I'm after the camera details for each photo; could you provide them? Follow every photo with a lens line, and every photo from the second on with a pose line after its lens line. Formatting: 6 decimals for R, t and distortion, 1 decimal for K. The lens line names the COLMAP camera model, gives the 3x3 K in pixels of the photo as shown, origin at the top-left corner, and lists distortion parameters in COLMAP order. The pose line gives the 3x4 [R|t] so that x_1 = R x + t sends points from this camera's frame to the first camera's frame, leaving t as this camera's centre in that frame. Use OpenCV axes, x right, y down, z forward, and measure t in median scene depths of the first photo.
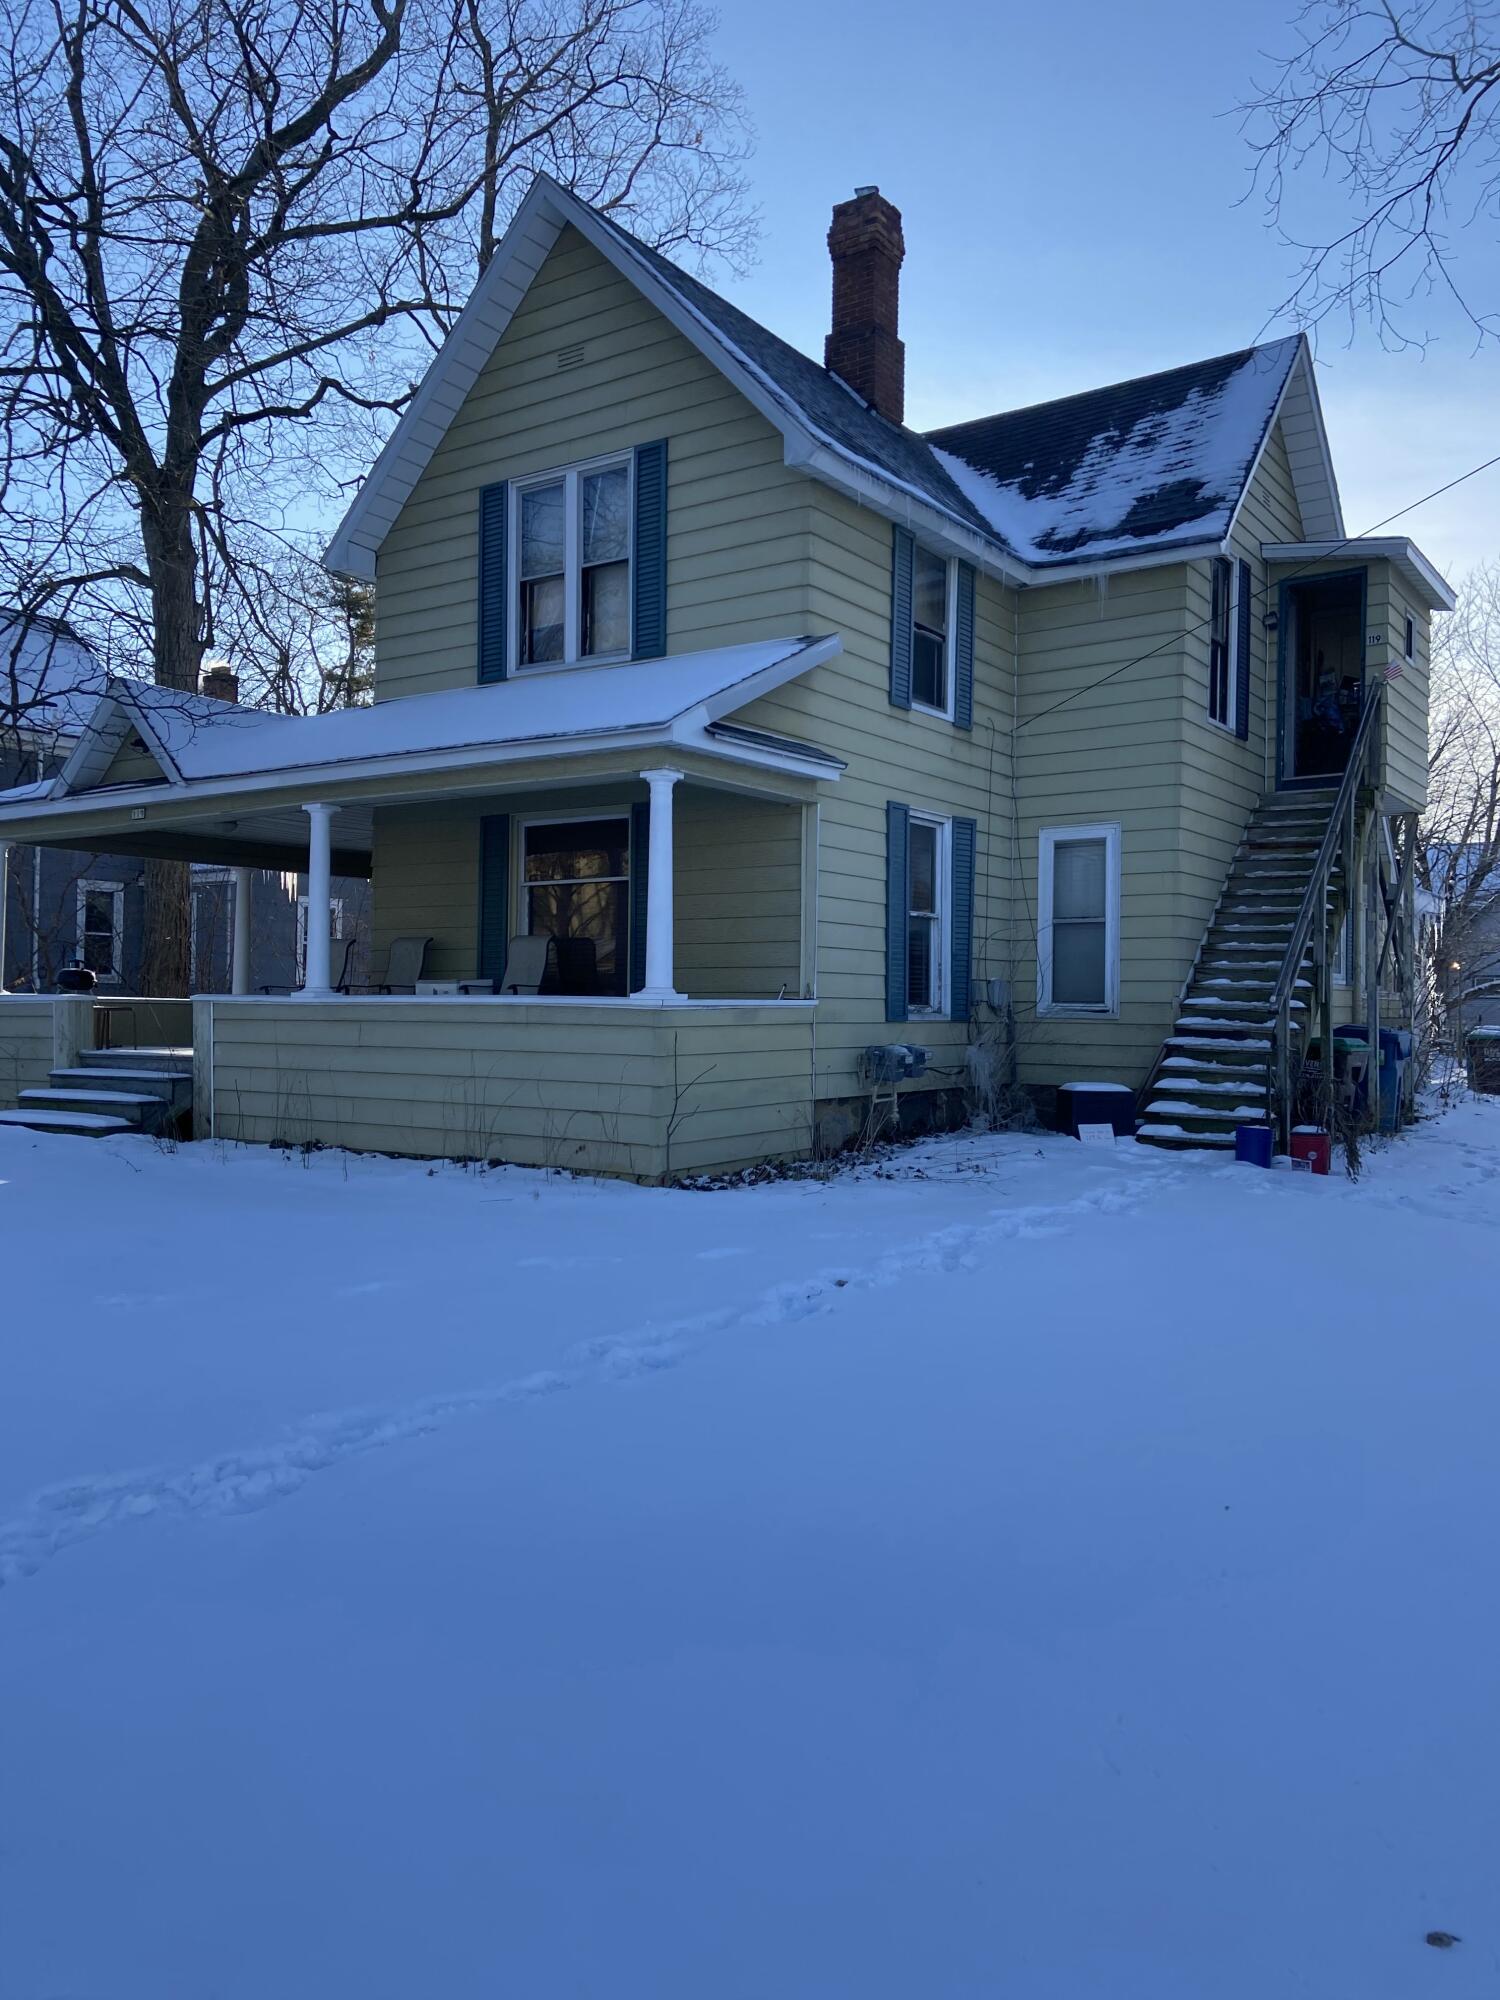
lens RADIAL K [[1473.7, 0, 746.5], [0, 1473.7, 999.8], [0, 0, 1]] dist [0.123921, -0.197168]
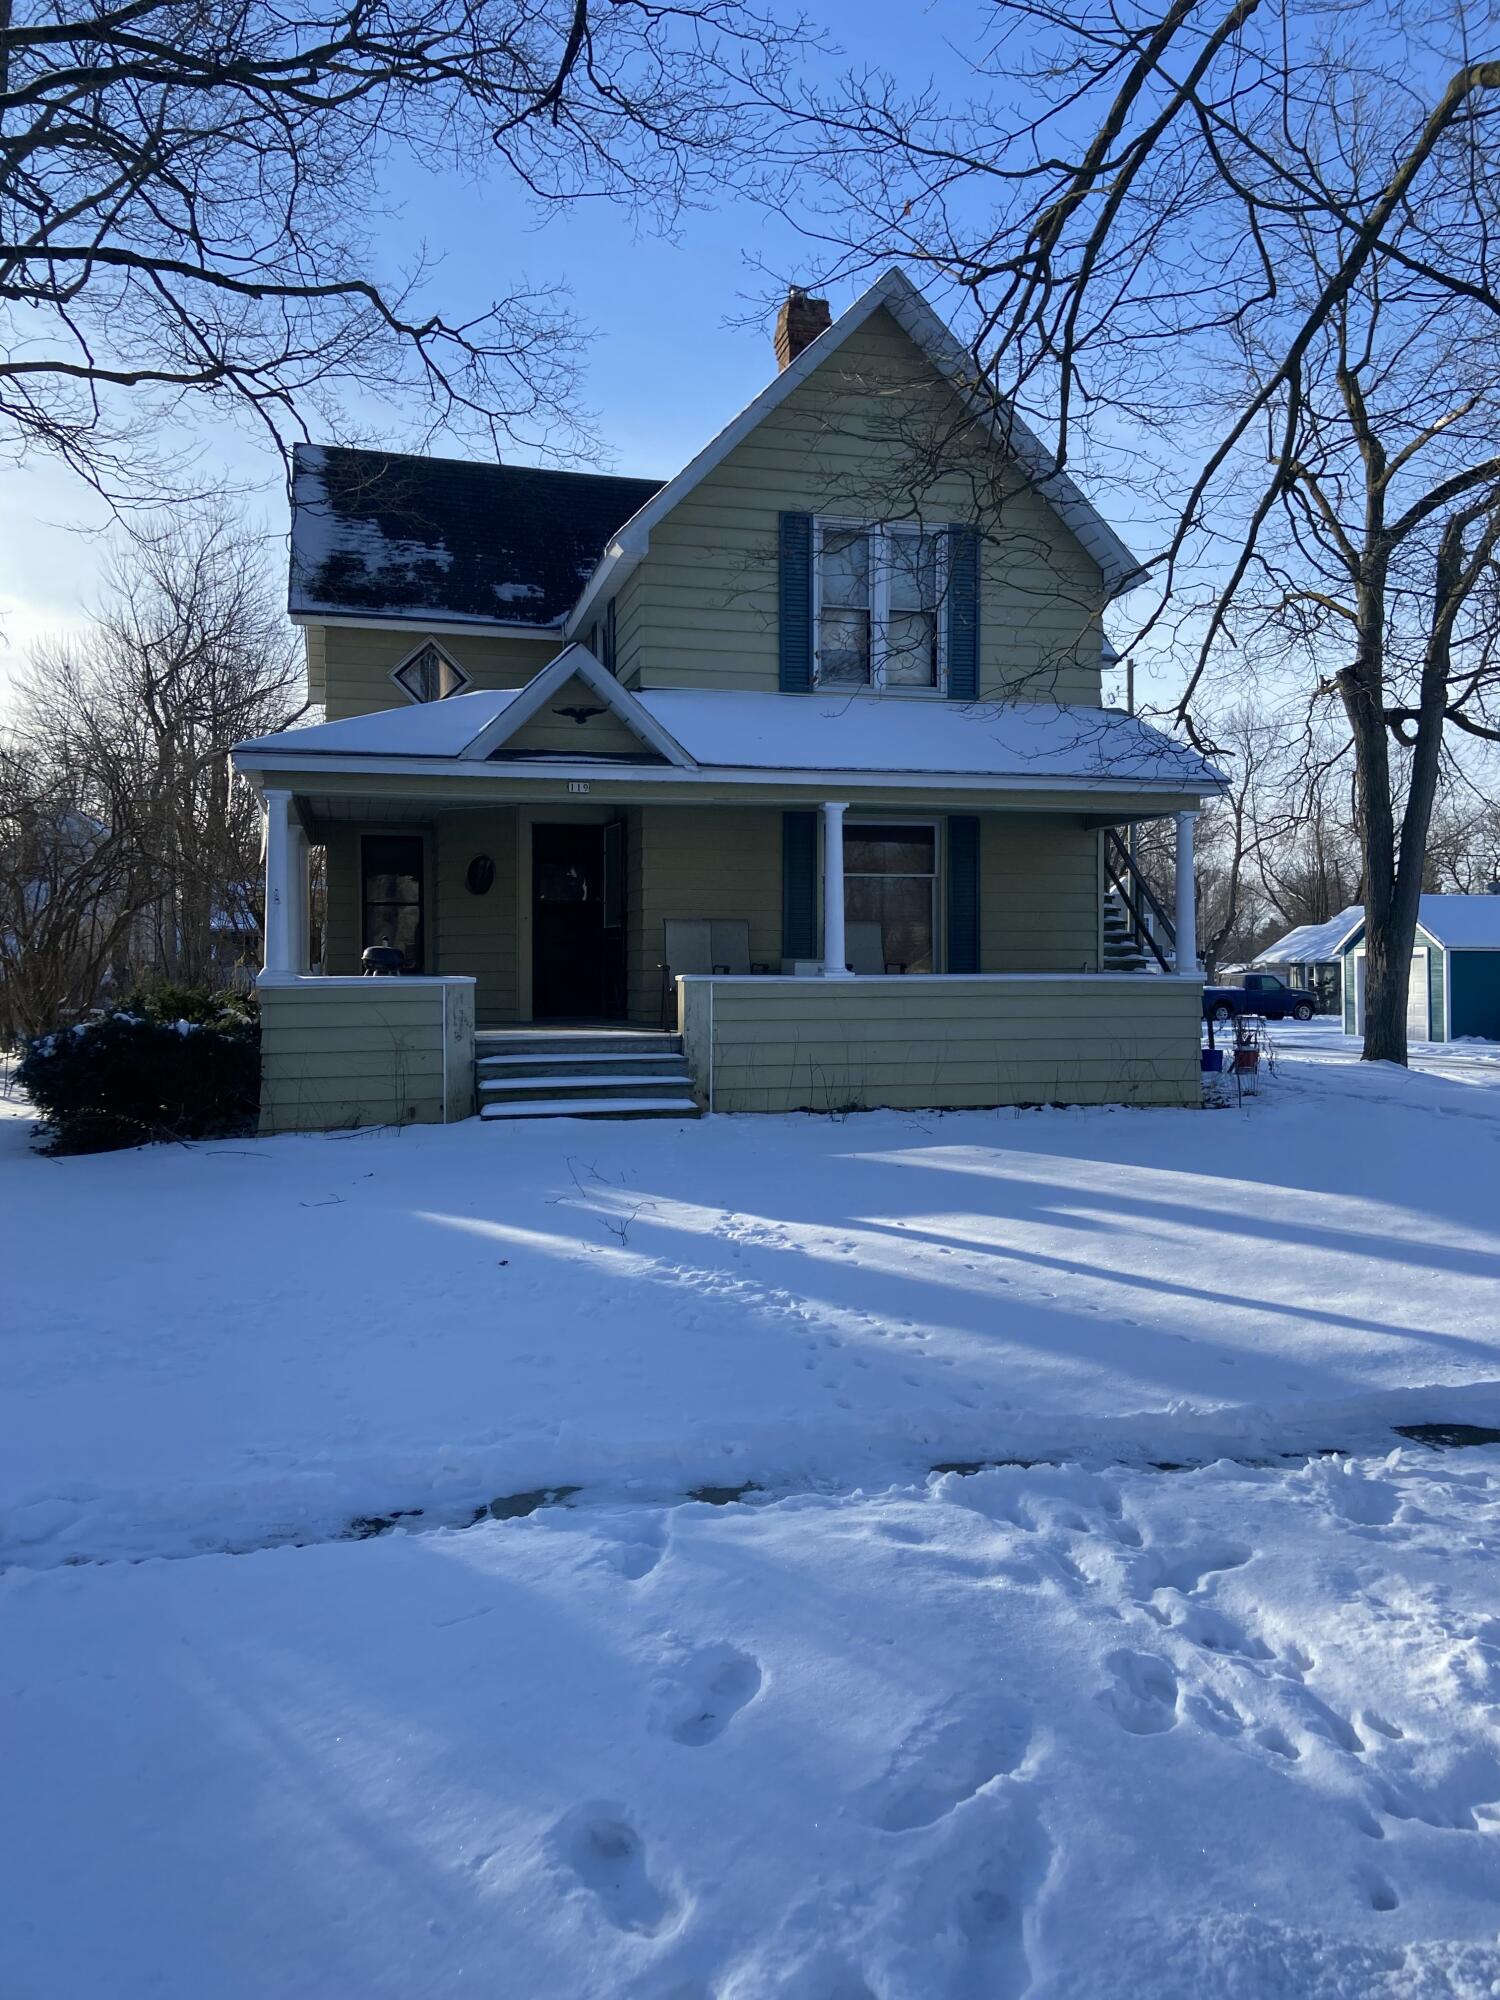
lens RADIAL K [[1473.7, 0, 746.5], [0, 1473.7, 999.8], [0, 0, 1]] dist [0.123921, -0.197168]
pose [[0.661985, -0.020186, 0.749245, -1.027567], [0.009661, 0.999784, 0.018400, -0.004198], [-0.749455, -0.004942, 0.662037, 0.293050]]
